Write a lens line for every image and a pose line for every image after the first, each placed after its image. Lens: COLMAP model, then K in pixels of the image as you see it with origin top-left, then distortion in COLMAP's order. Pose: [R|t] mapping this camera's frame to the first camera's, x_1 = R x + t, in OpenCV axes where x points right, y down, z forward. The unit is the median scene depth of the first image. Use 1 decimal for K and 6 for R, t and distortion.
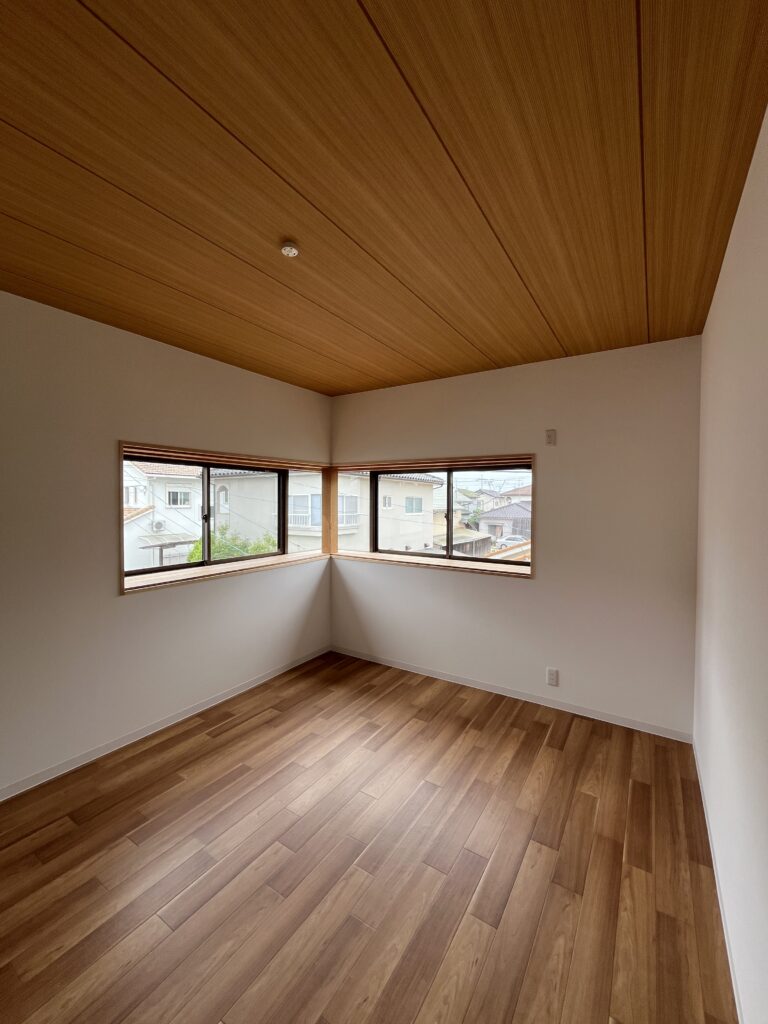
lens RADIAL K [[413.3, 0, 384.0], [0, 413.3, 507.9], [0, 0, 1]] dist [-0.001106, 0.000045]
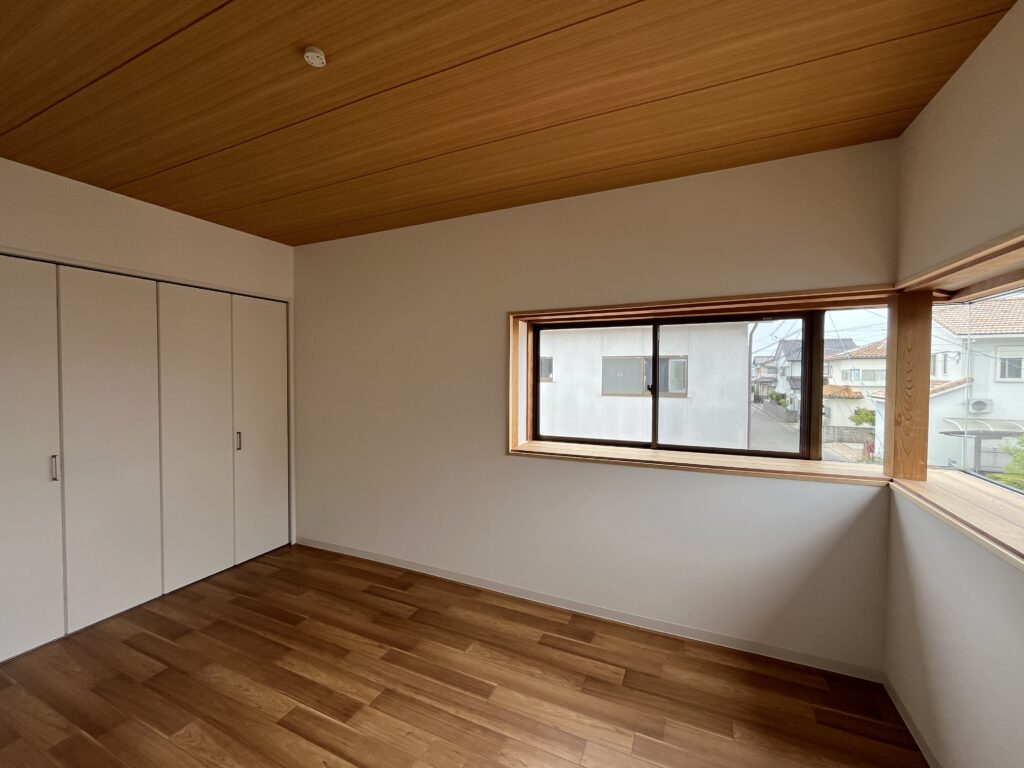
lens RADIAL K [[413.3, 0, 512.9], [0, 413.3, 383.1], [0, 0, 1]] dist [-0.001106, 0.000045]
pose [[0.153392, 0.023971, -0.987875, 0.357873], [-0.015580, 0.999640, 0.021837, -0.000957], [0.988043, 0.012041, 0.153711, 0.699019]]
